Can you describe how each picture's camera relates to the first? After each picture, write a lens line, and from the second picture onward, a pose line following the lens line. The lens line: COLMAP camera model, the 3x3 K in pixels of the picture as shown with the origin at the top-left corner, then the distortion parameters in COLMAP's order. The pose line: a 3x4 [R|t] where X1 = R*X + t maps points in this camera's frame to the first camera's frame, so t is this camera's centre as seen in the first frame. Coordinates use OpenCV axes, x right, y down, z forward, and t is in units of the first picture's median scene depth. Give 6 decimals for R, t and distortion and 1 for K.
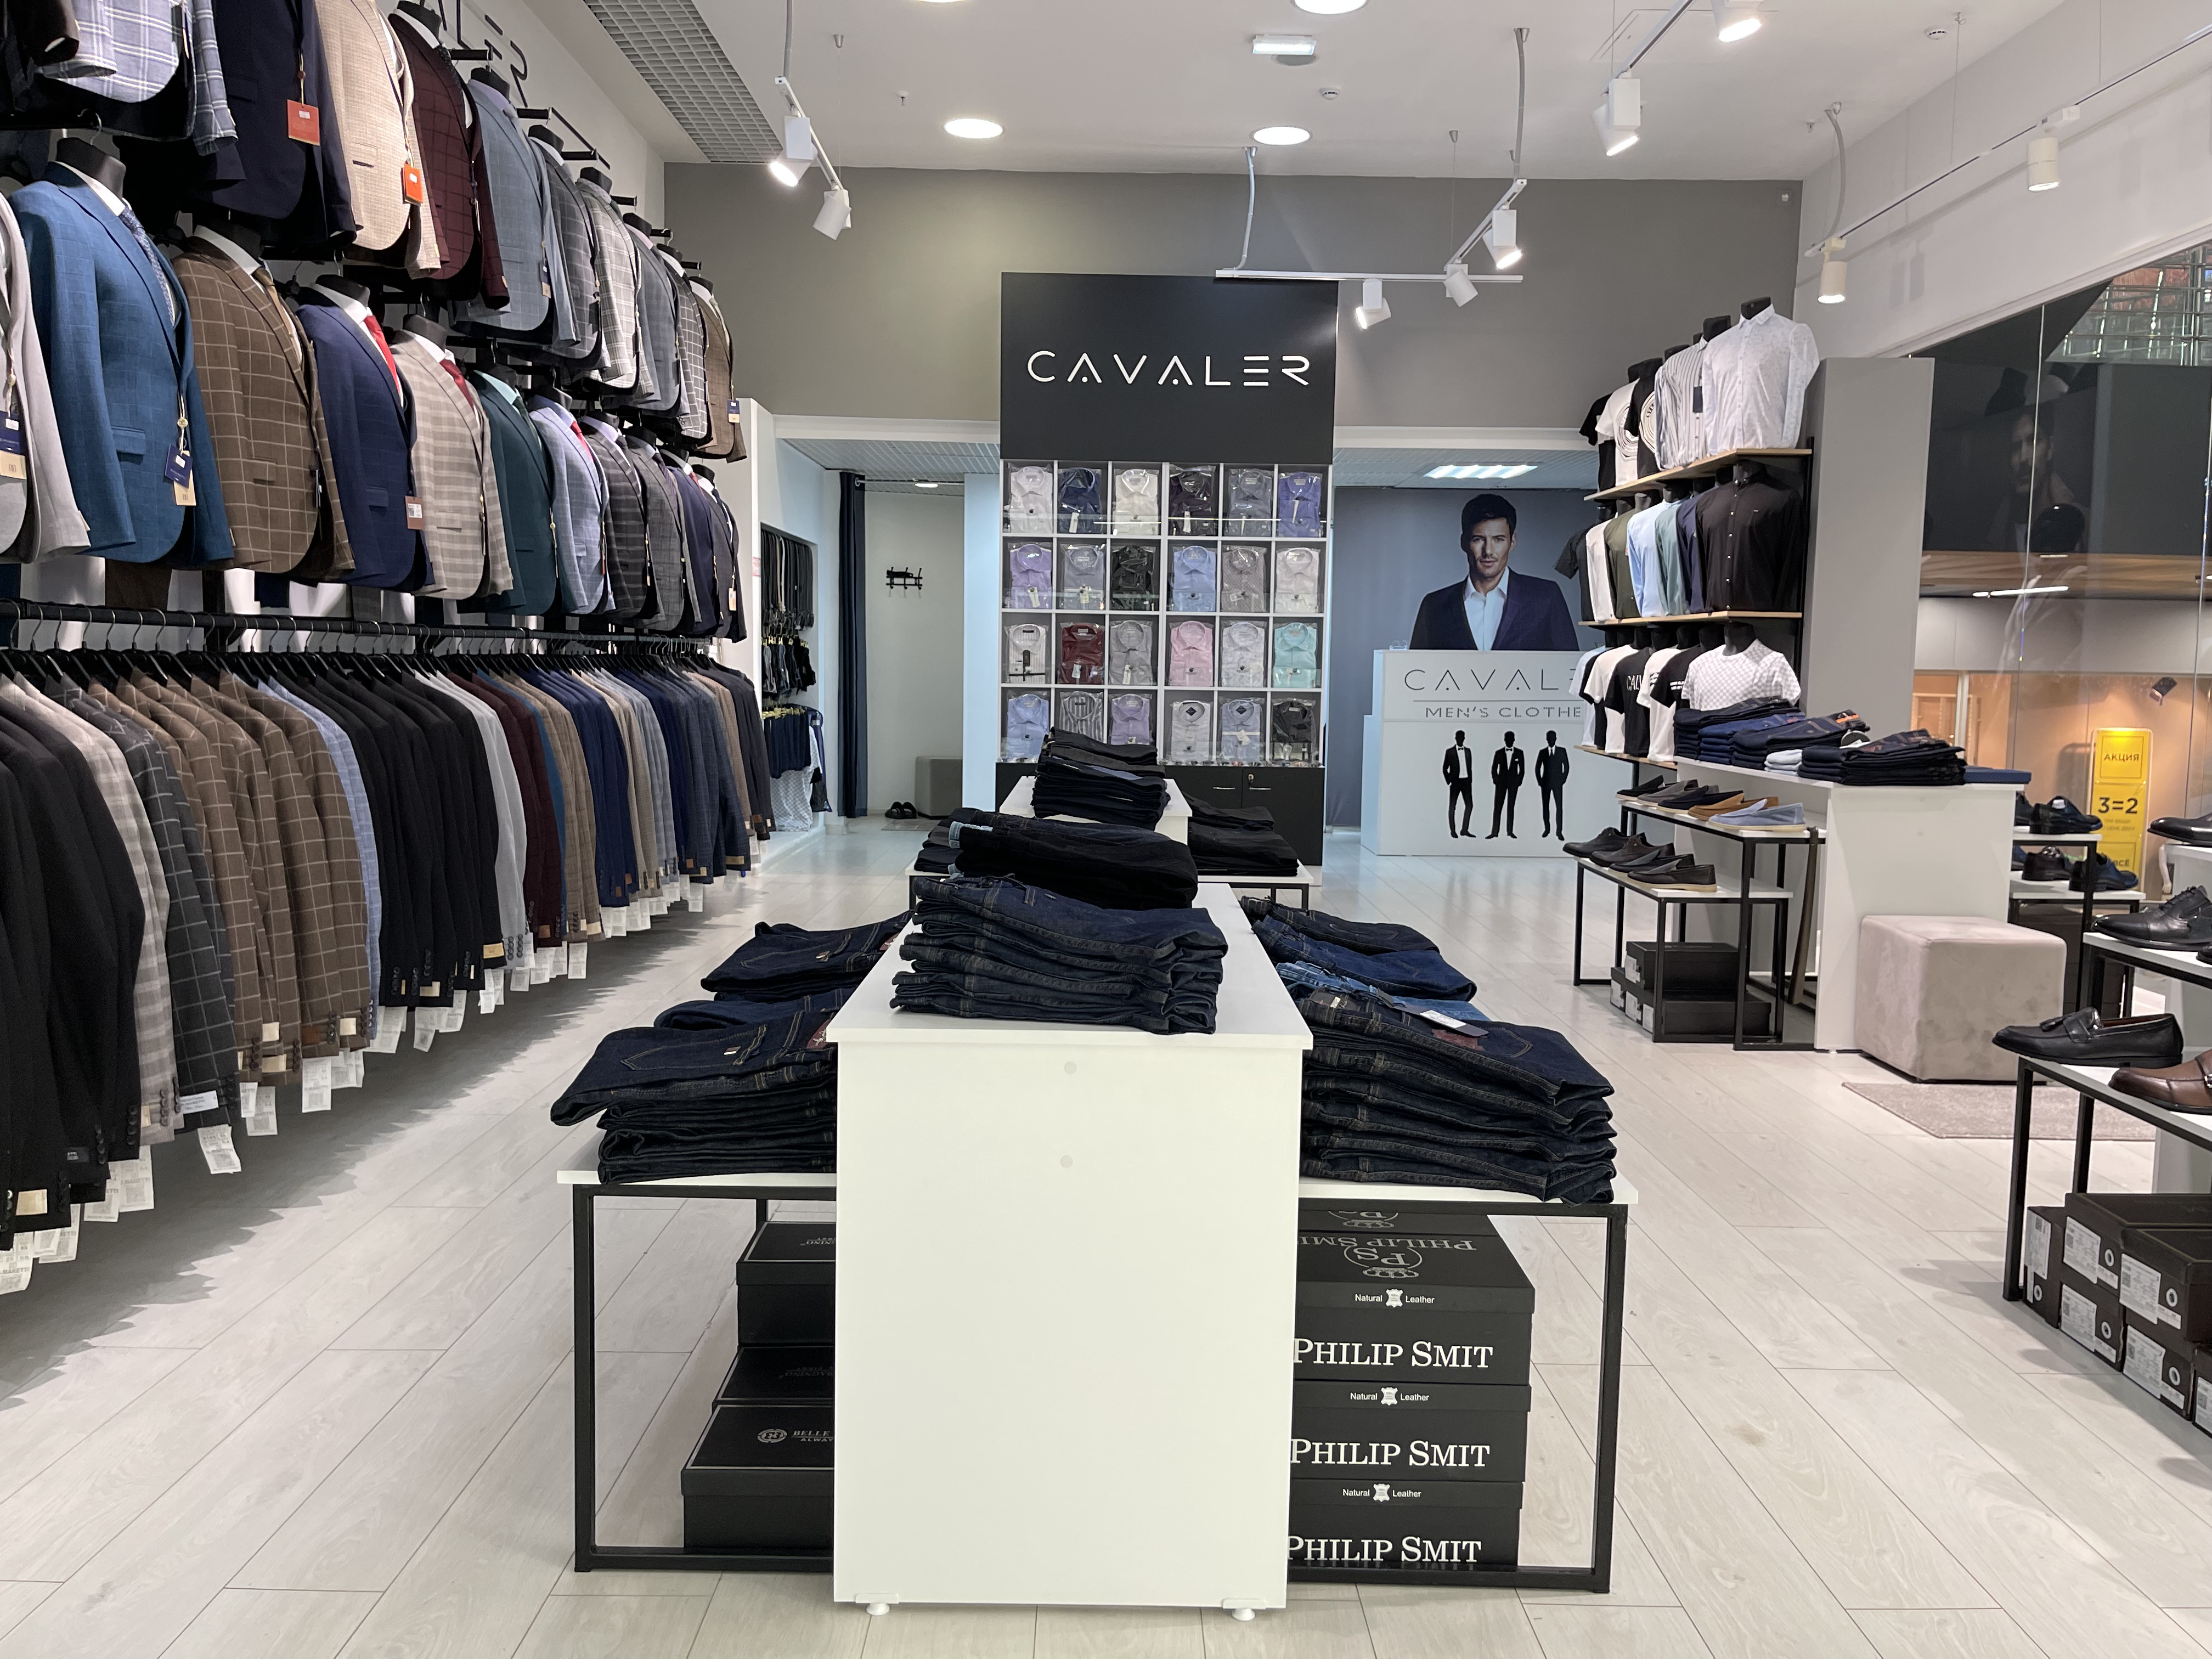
lens RADIAL K [[1661.5, 0, 1104.2], [0, 1661.5, 820.3], [0, 0, 1]] dist [0.069494, -0.091838]
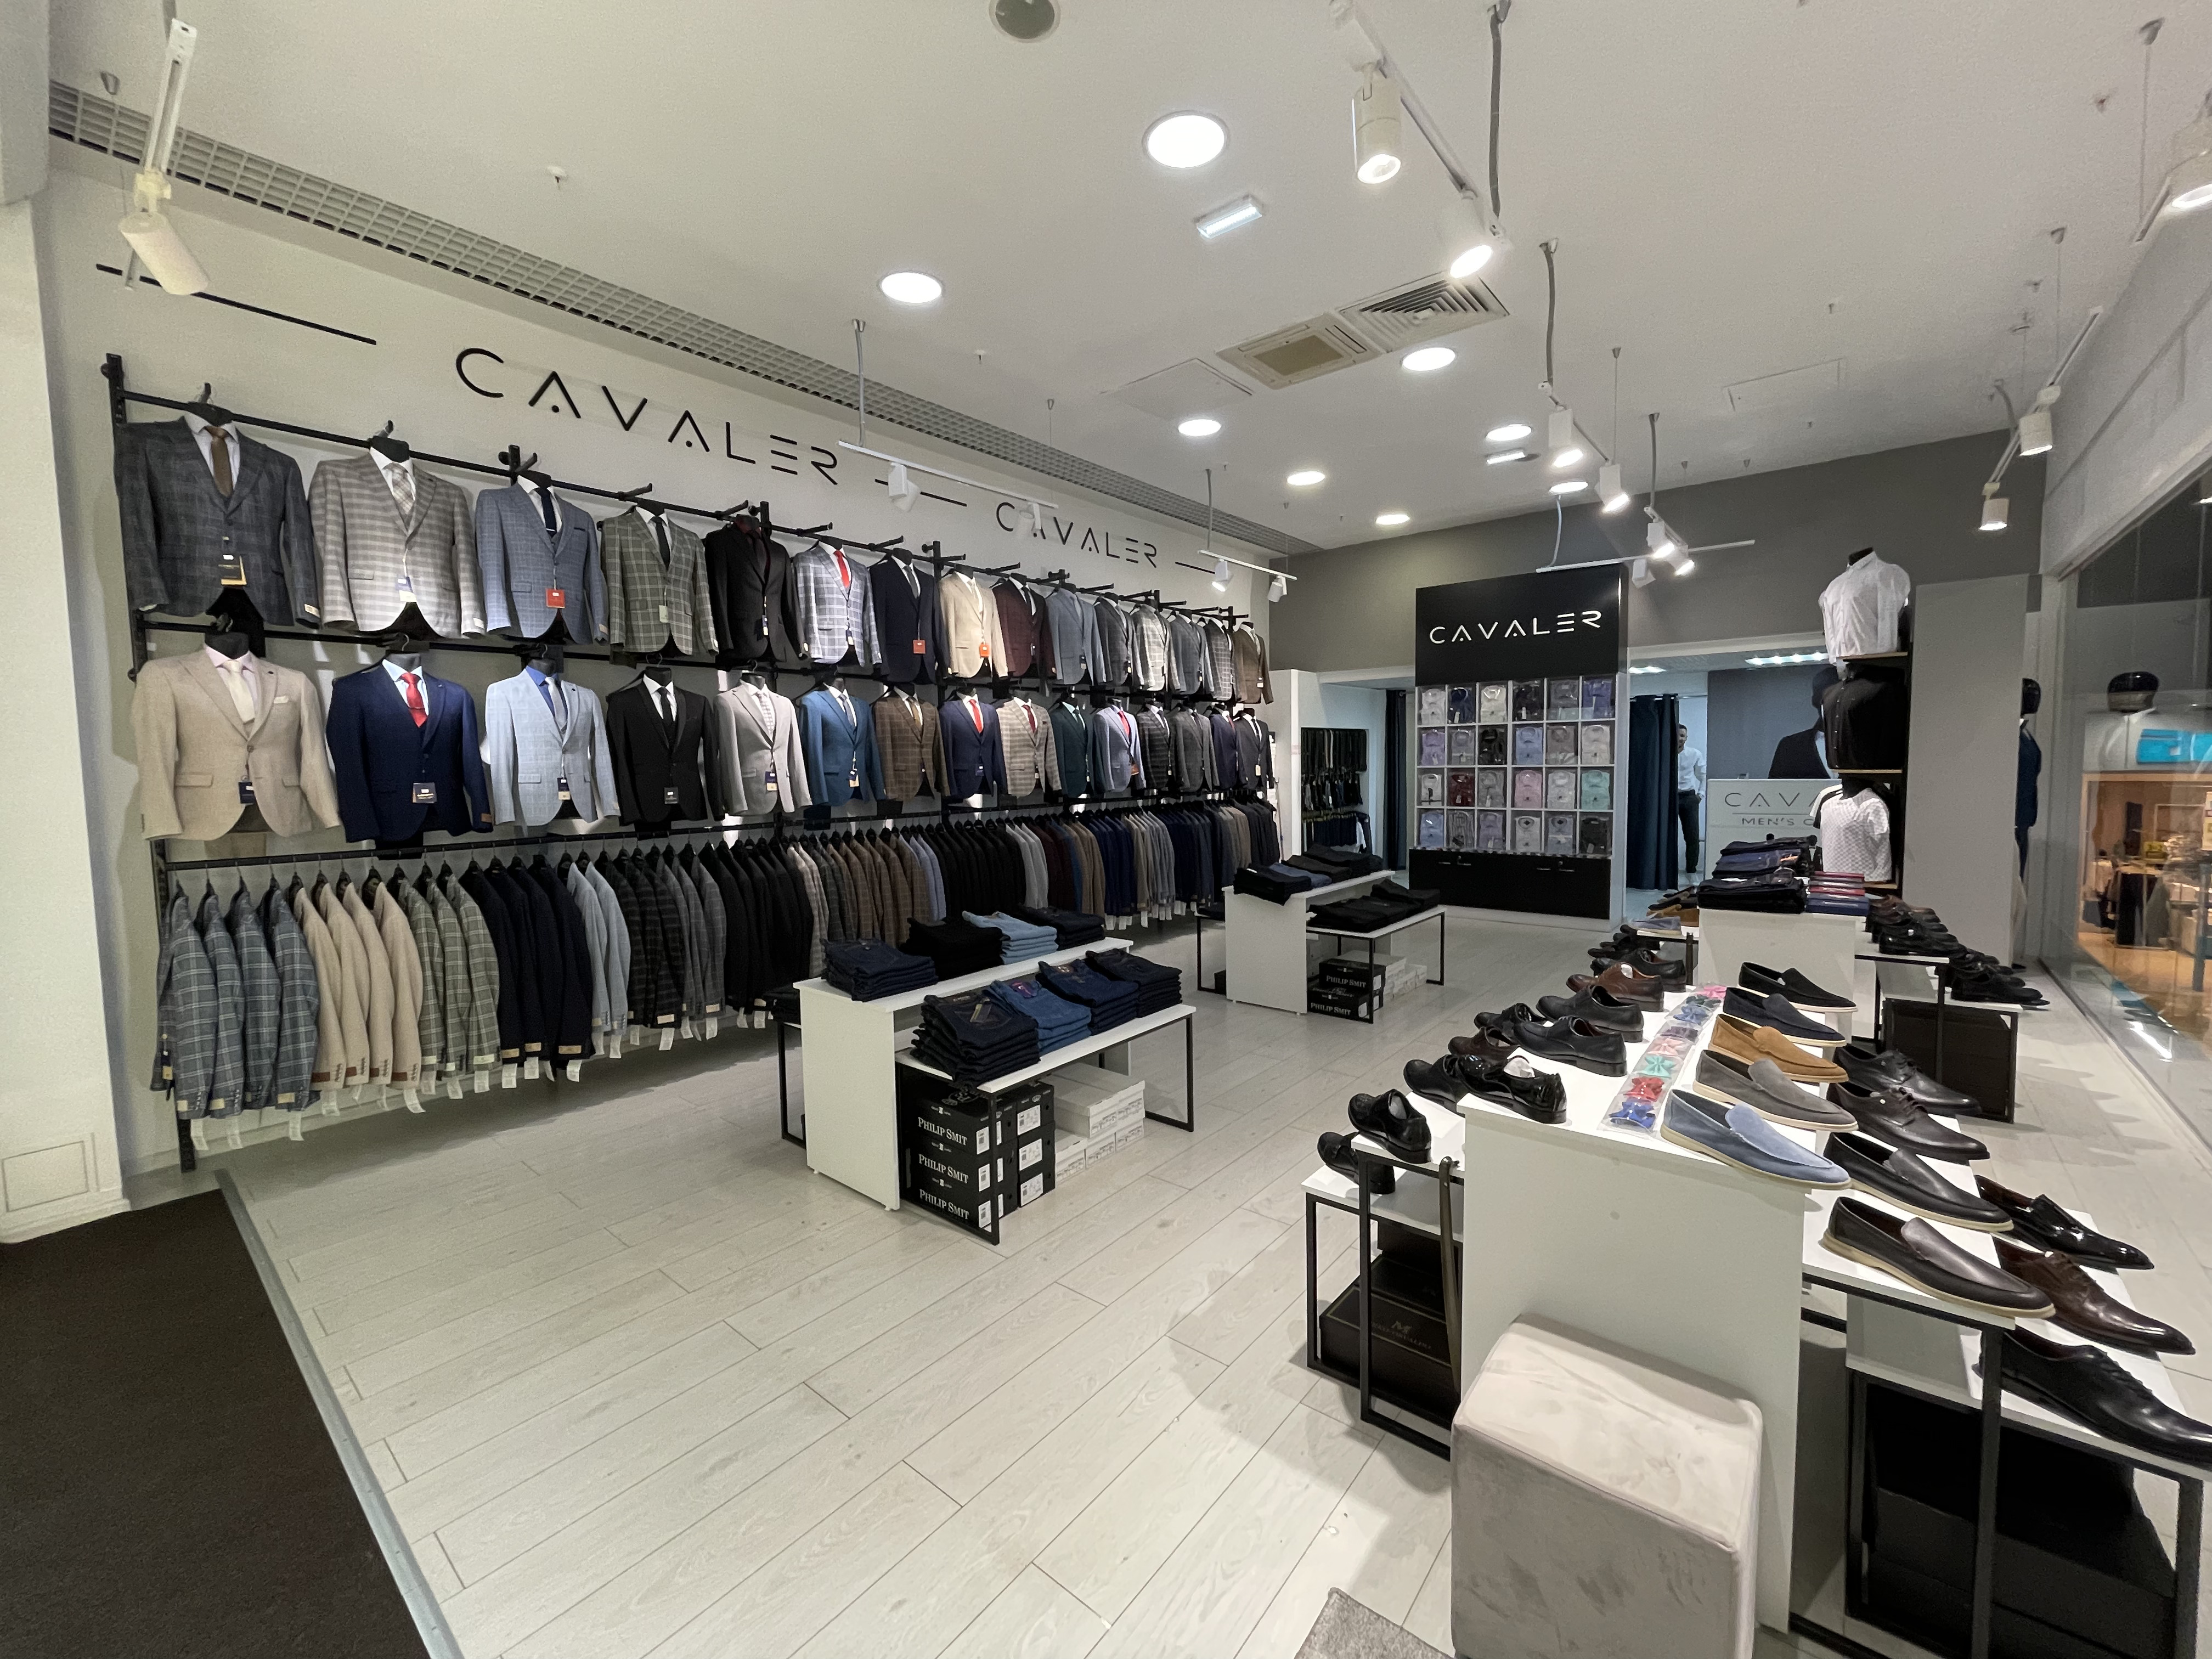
lens RADIAL K [[893.3, 0, 1100.7], [0, 893.3, 822.9], [0, 0, 1]] dist [-0.002179, -0.000268]
pose [[0.762824, 0.015935, -0.646410, 0.405787], [-0.030979, 0.999449, -0.011921, -0.053089], [0.645864, 0.029119, 0.762897, 0.017428]]
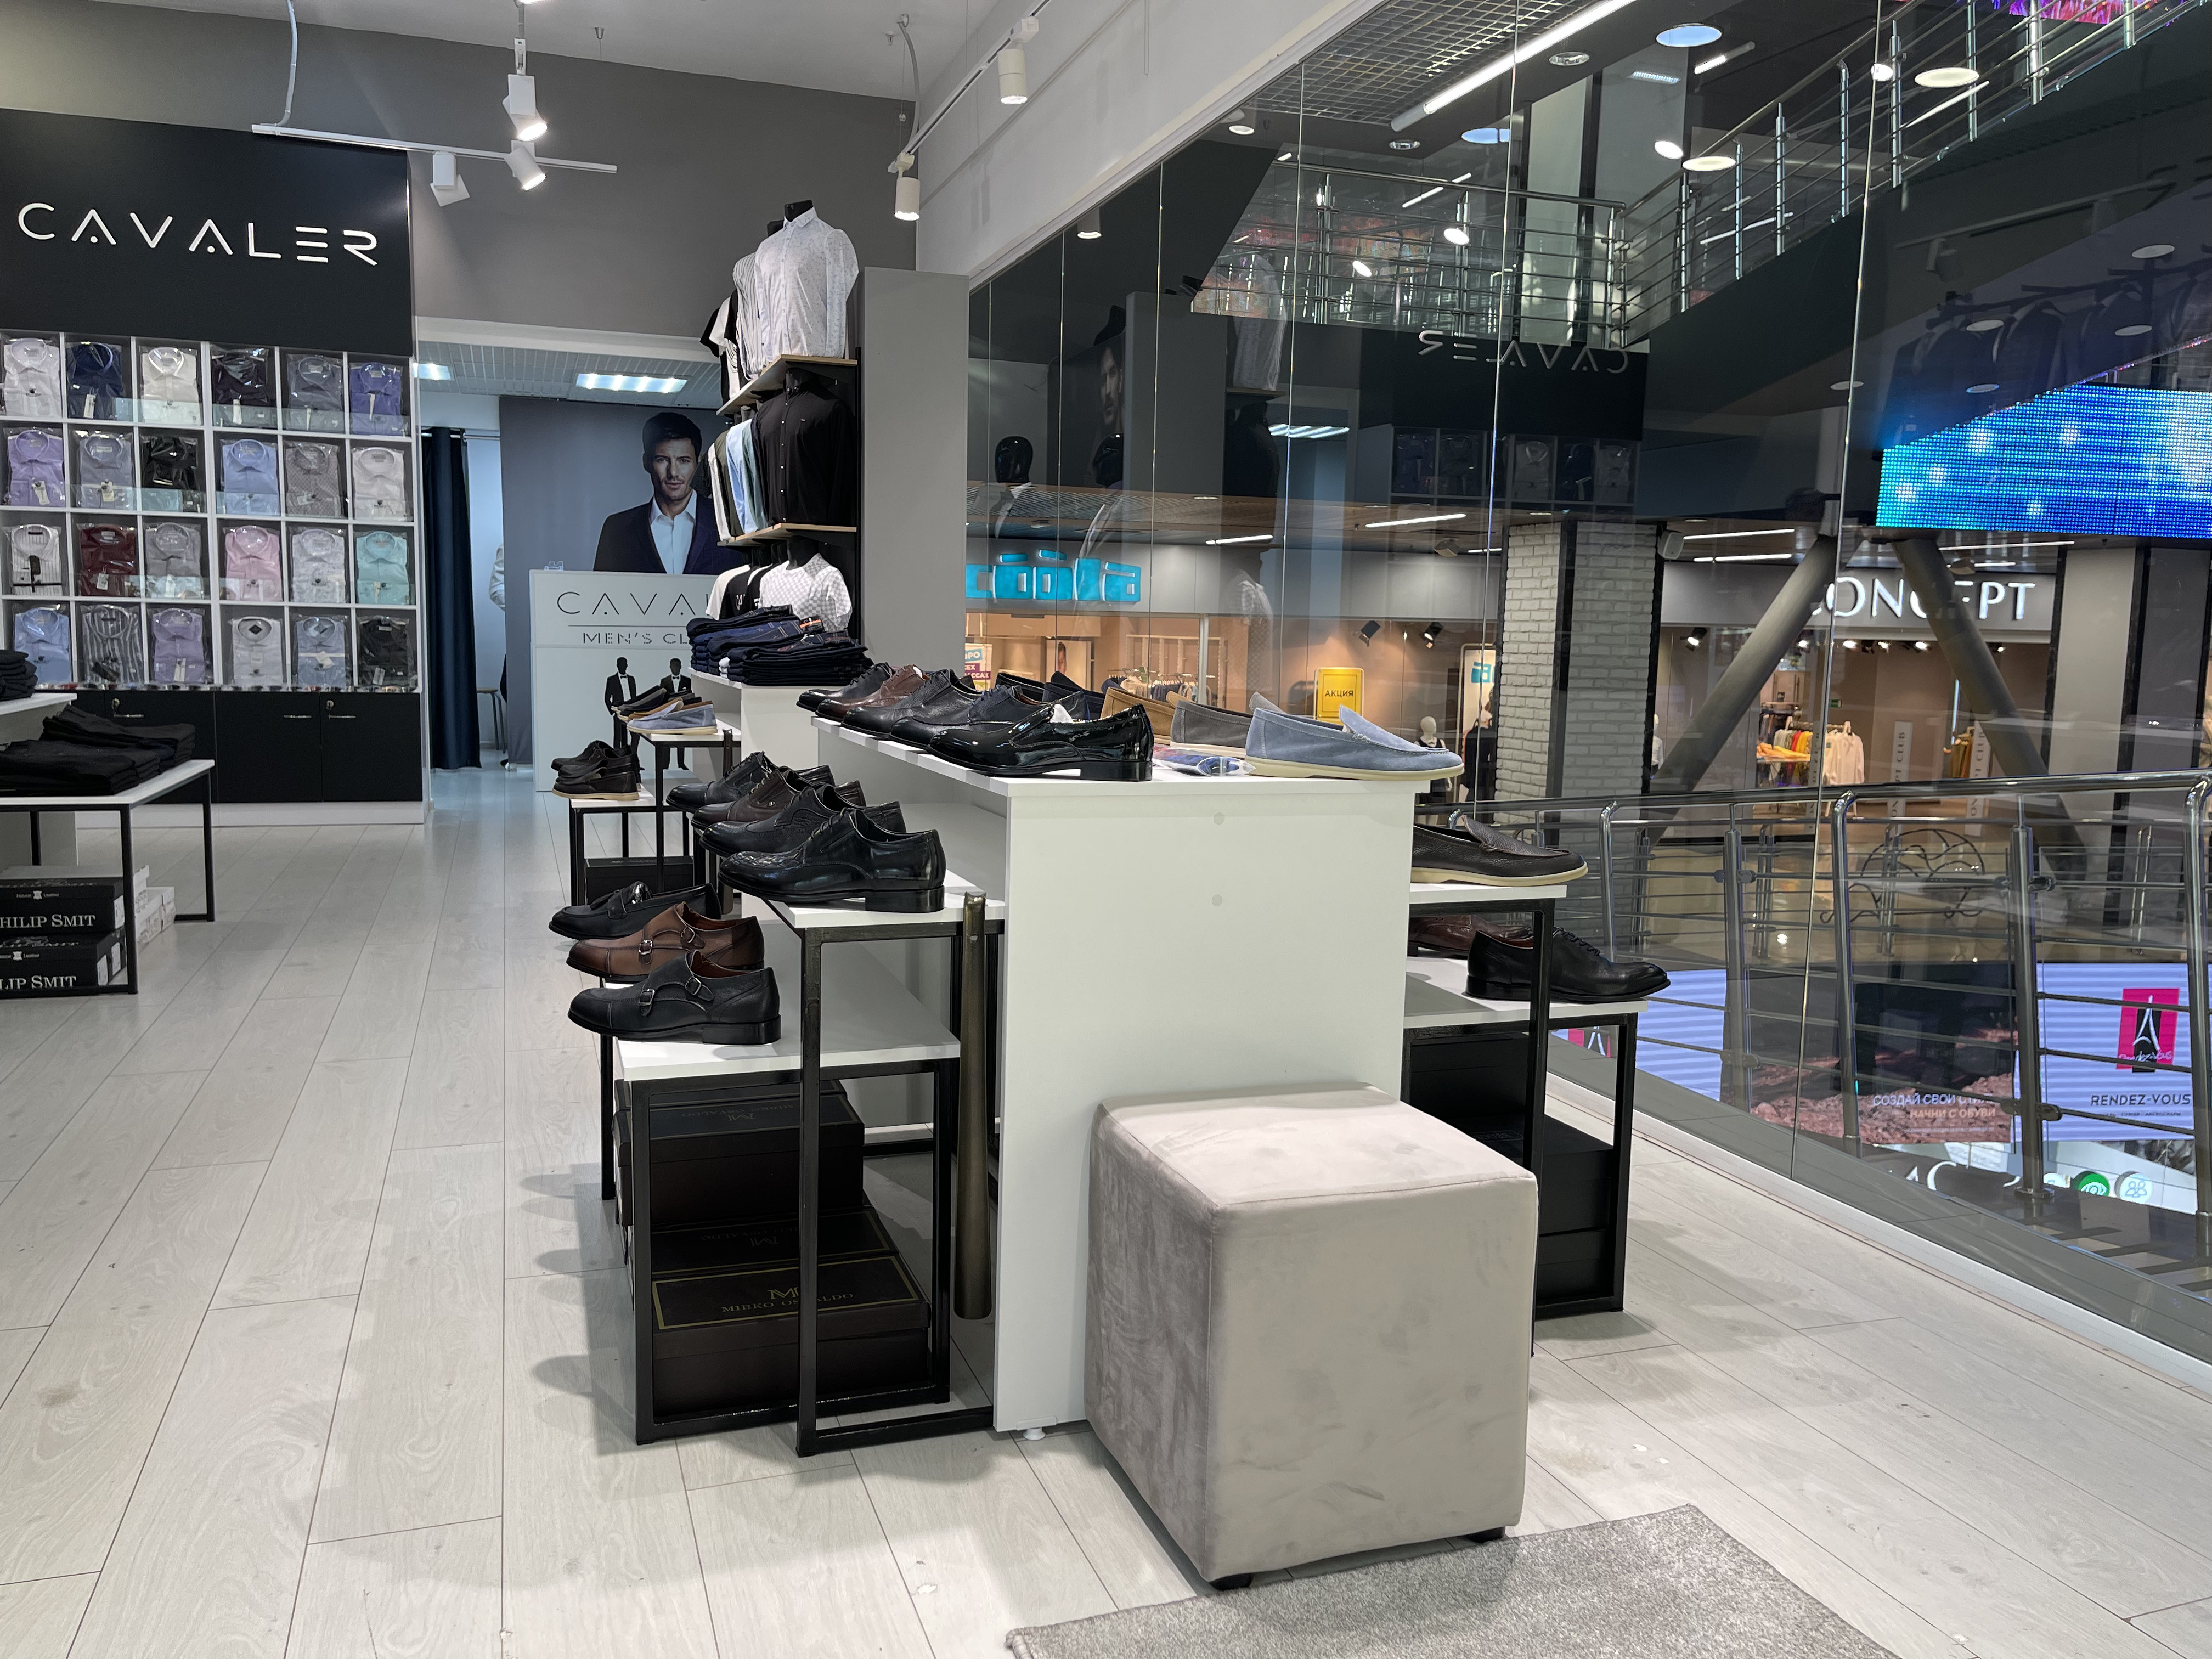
lens RADIAL K [[1661.5, 0, 1104.2], [0, 1661.5, 820.3], [0, 0, 1]] dist [0.069494, -0.091838]
pose [[0.943394, -0.032957, 0.330034, 0.232449], [0.024130, 0.999234, 0.030806, 0.024098], [-0.330796, -0.021098, 0.943466, 0.014879]]
